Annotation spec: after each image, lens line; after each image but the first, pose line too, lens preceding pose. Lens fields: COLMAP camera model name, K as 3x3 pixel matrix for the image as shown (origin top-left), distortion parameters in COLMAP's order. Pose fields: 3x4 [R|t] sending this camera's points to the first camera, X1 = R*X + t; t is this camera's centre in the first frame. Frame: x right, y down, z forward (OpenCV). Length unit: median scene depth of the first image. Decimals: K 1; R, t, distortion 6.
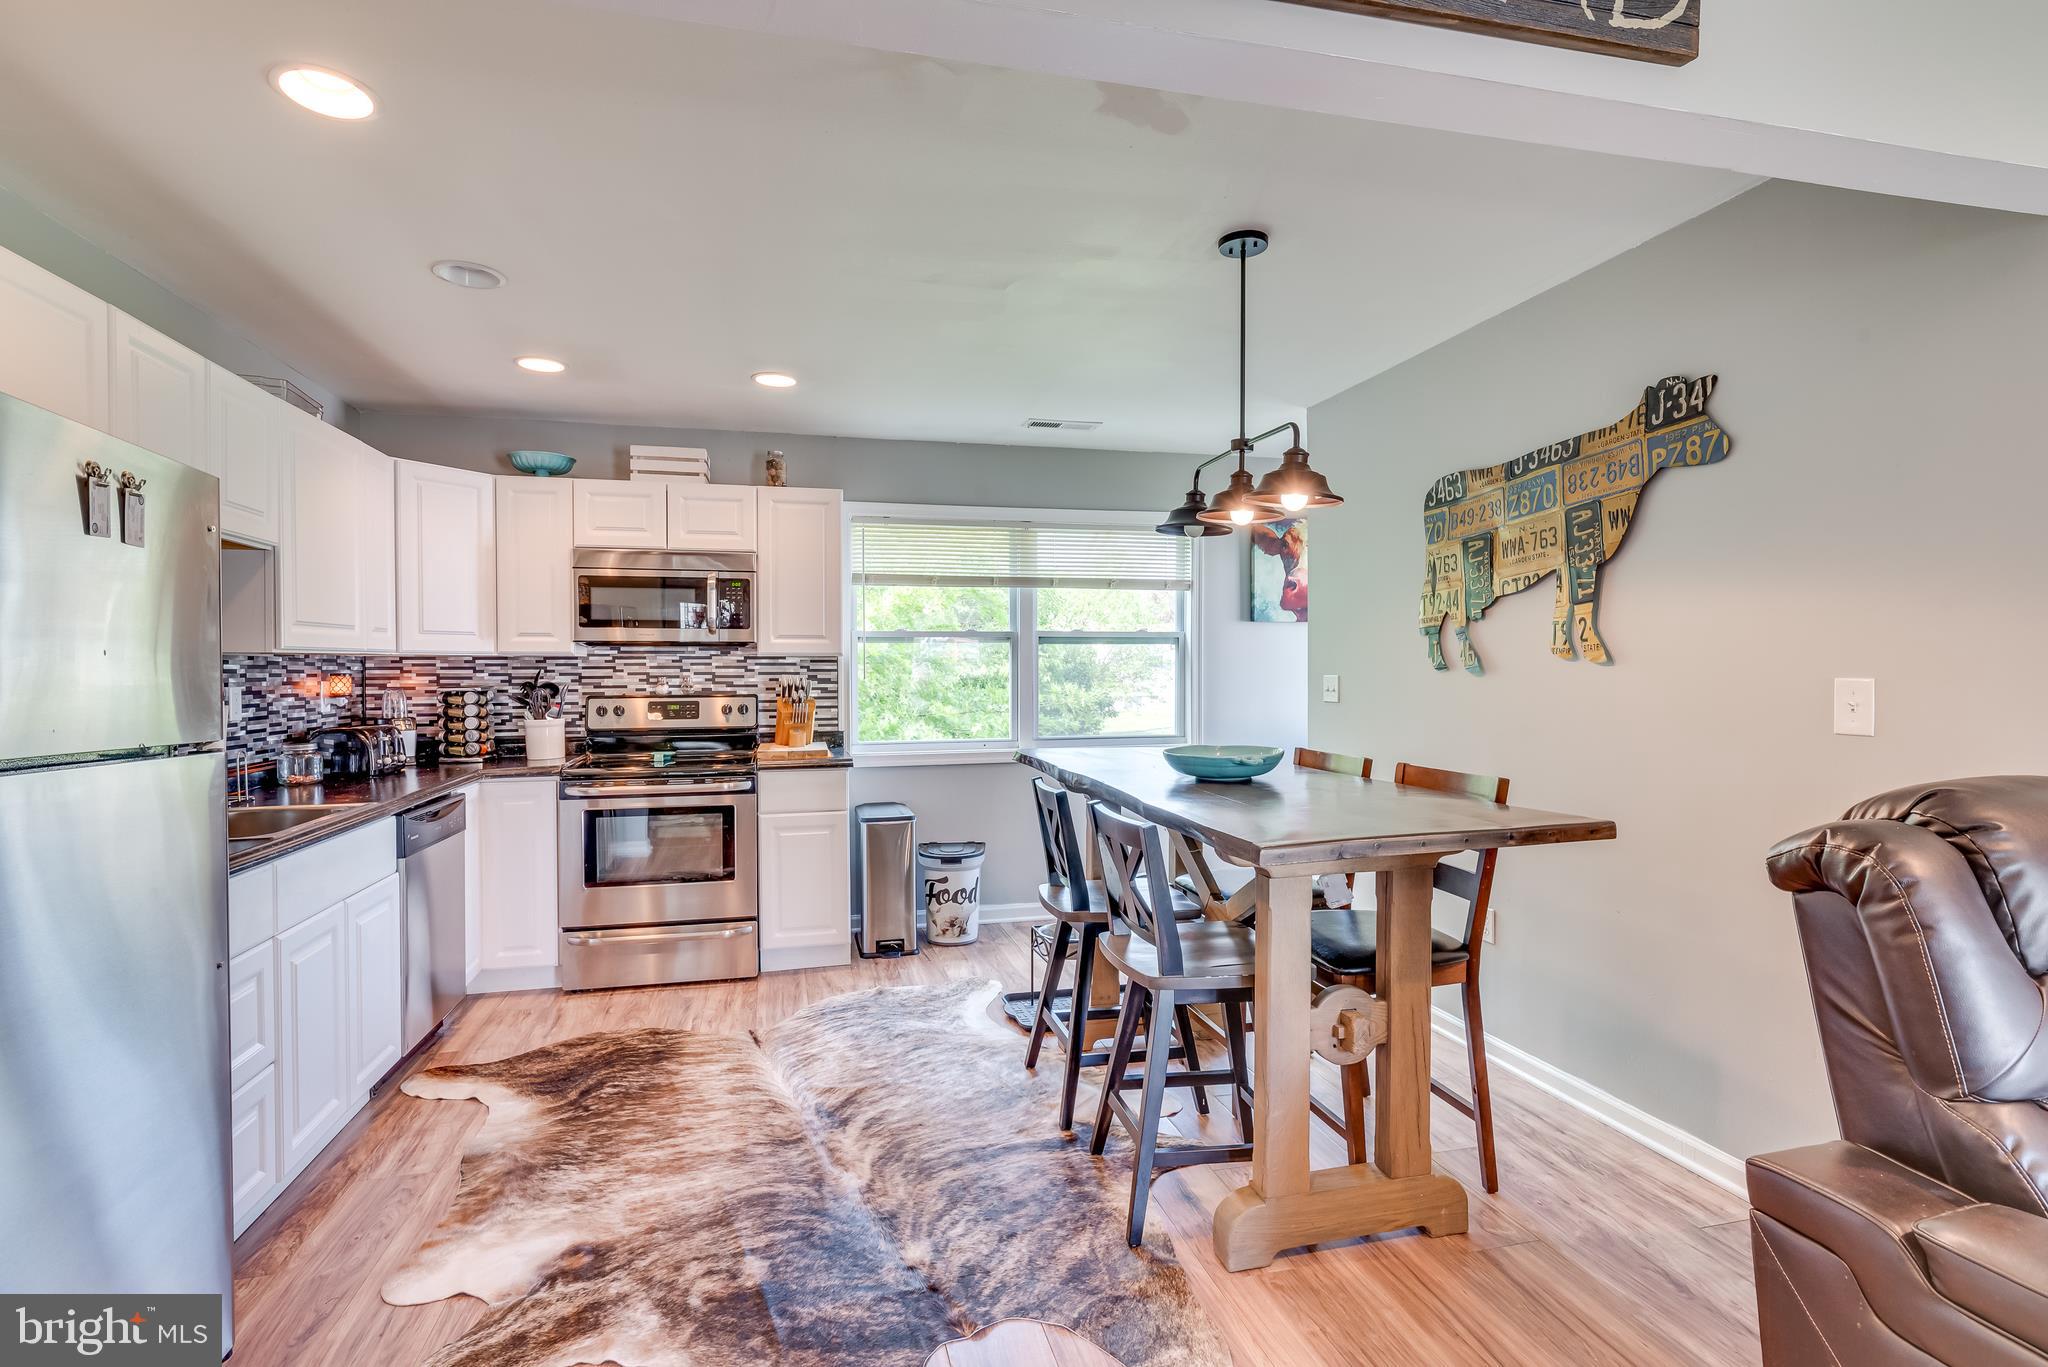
lens RADIAL K [[961.9, 0, 1024.0], [0, 961.9, 683.5], [0, 0, 1]] dist [-0.001614, -0.000414]
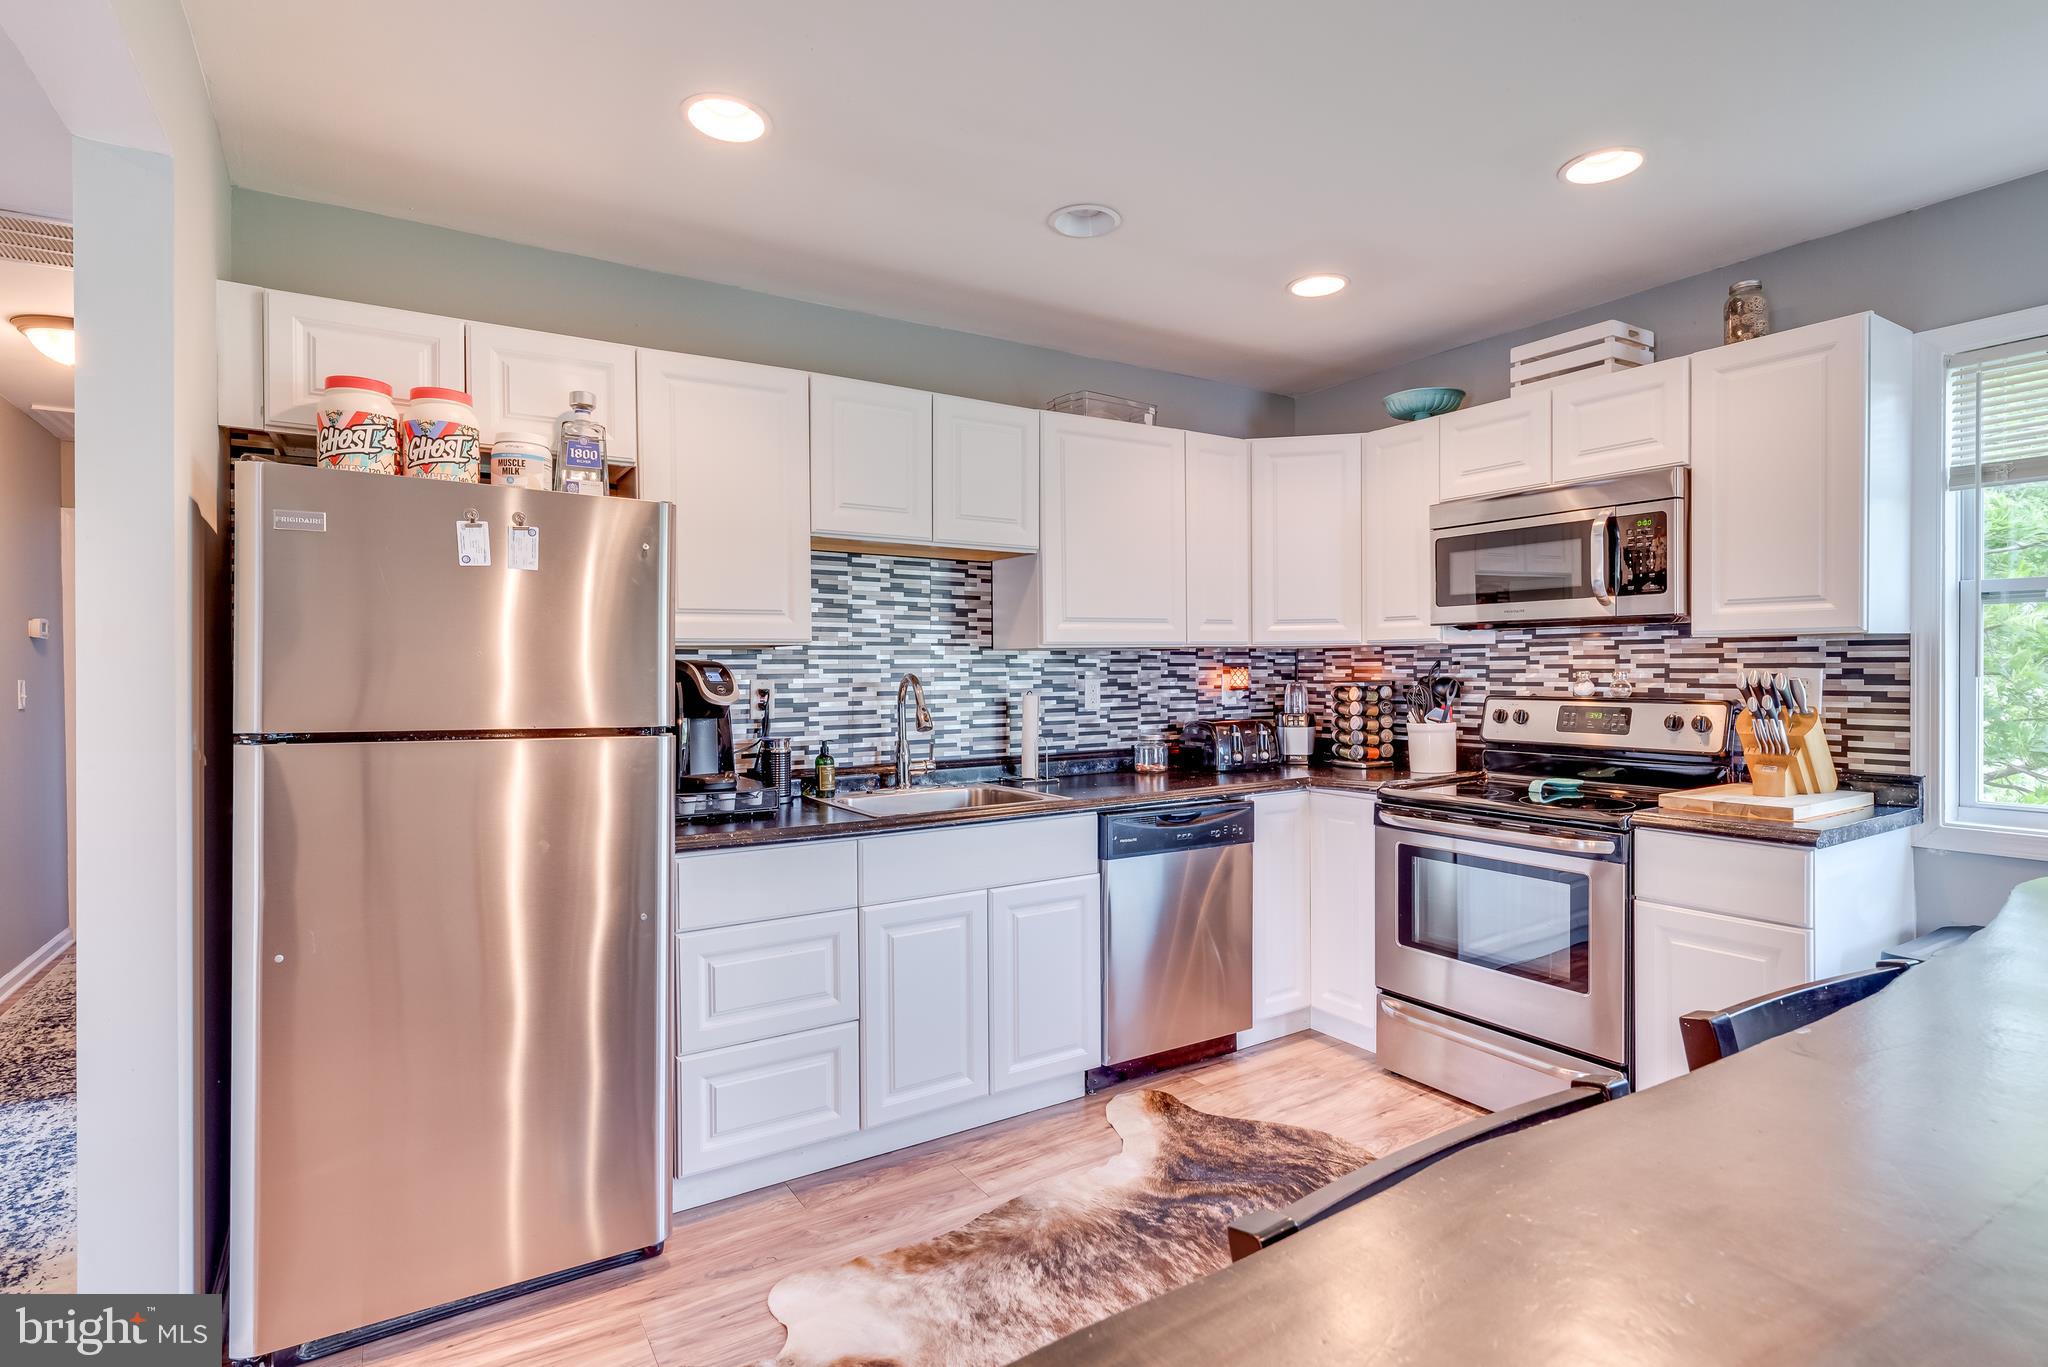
lens RADIAL K [[995.9, 0, 1021.0], [0, 995.9, 684.2], [0, 0, 1]] dist [-0.003595, -0.000353]
pose [[0.321207, 0.016731, -0.946861, 0.193860], [-0.007363, 0.999858, 0.015170, -0.005771], [0.946981, 0.002099, 0.321284, 0.440241]]
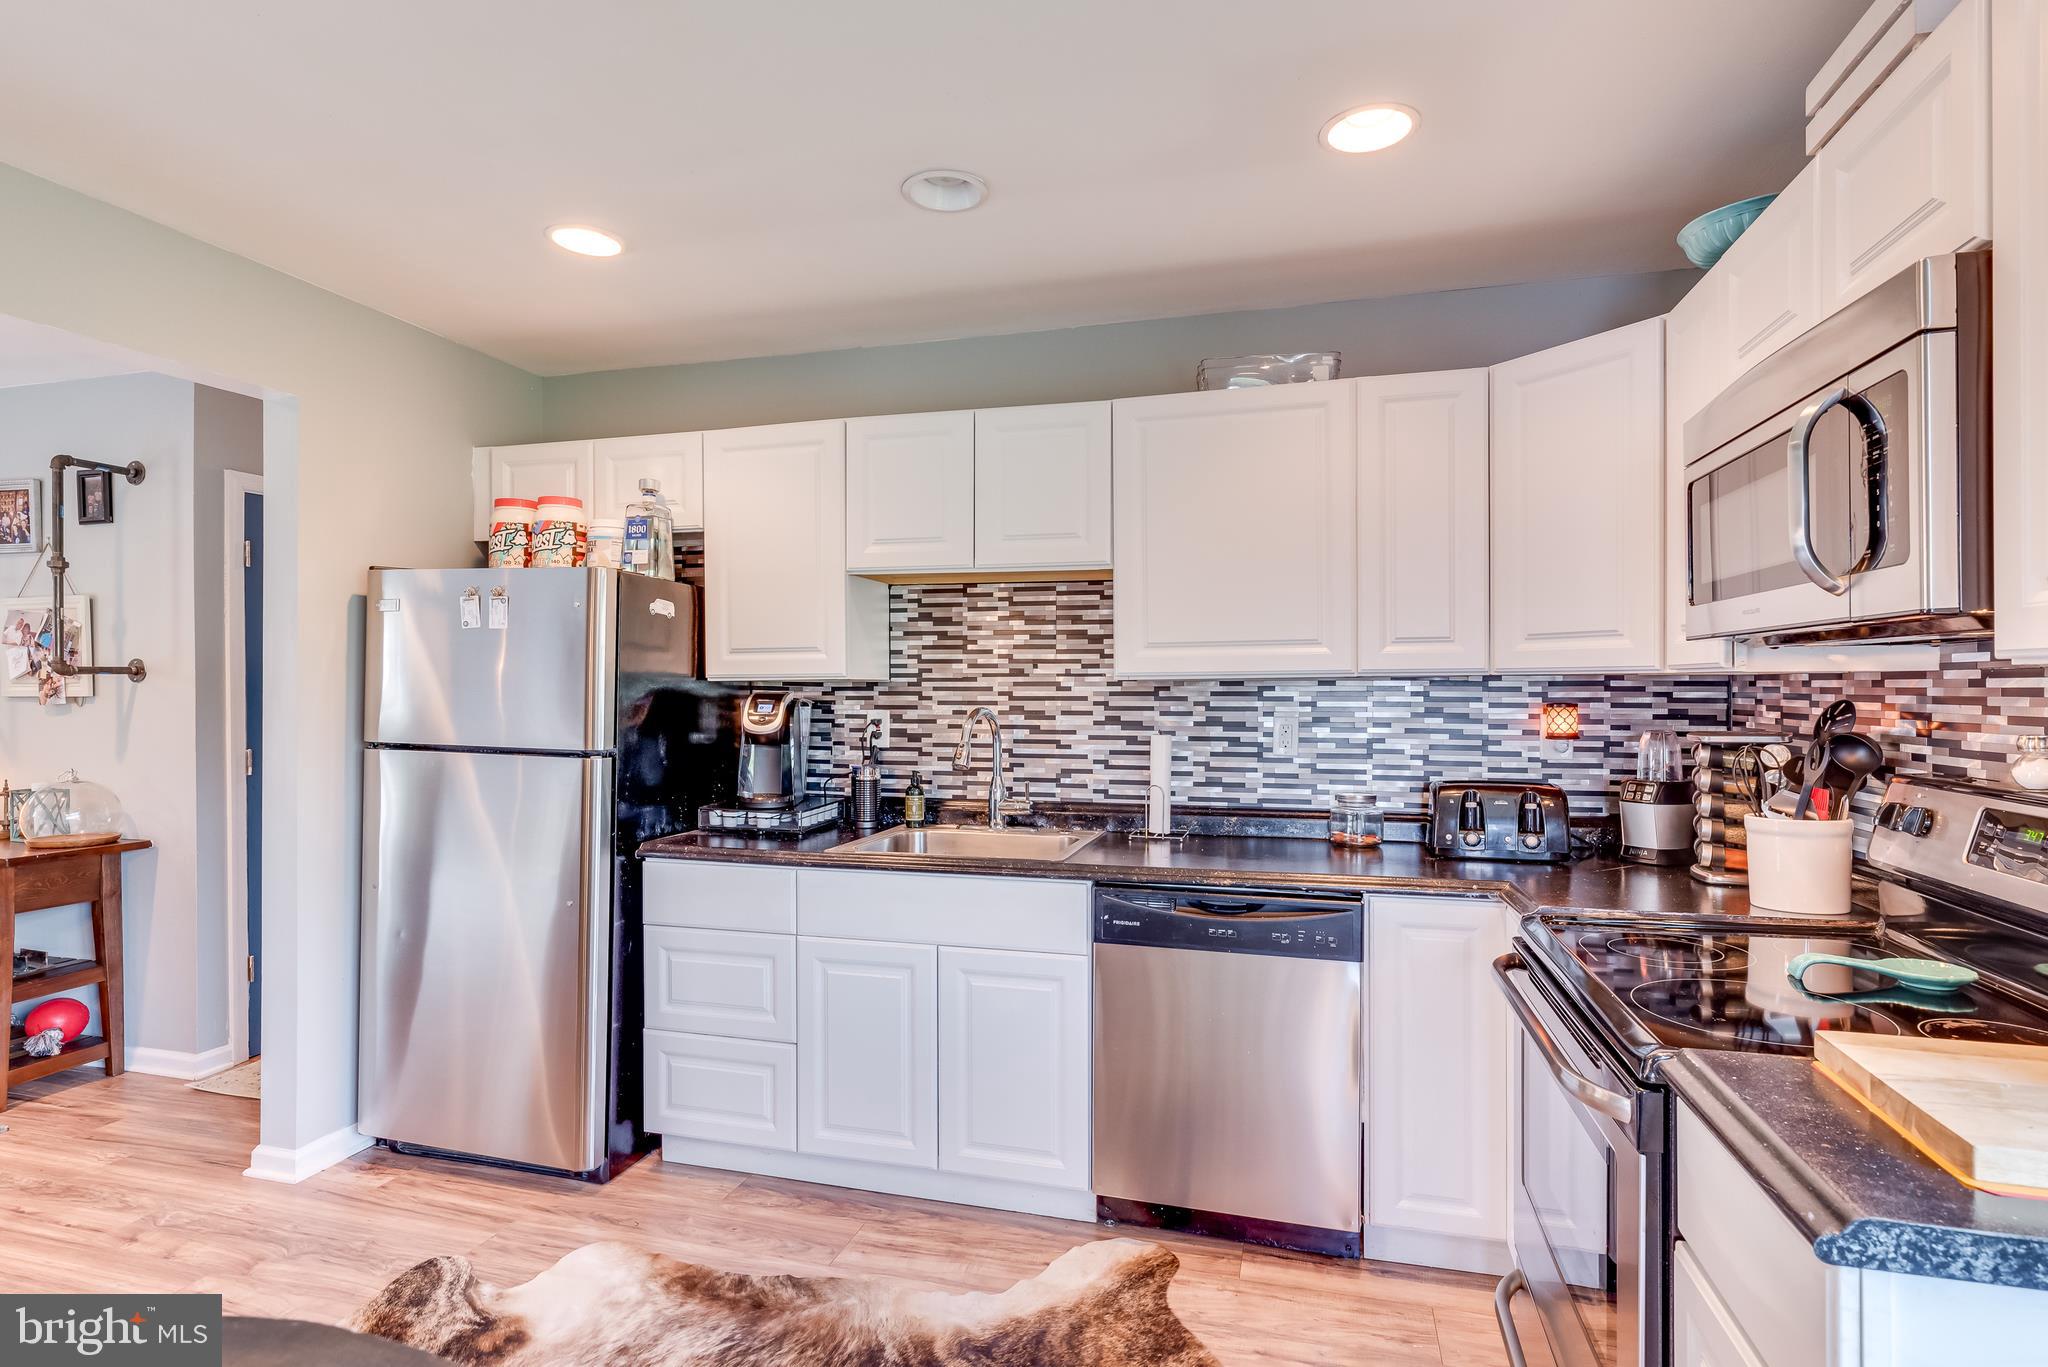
lens RADIAL K [[1004.2, 0, 1043.0], [0, 1004.2, 692.3], [0, 0, 1]] dist [-0.001466, -0.000485]
pose [[-0.477032, 0.009793, -0.878831, 0.066710], [-0.010304, 0.999807, 0.016734, -0.025274], [0.878825, 0.017038, -0.476839, 0.990472]]
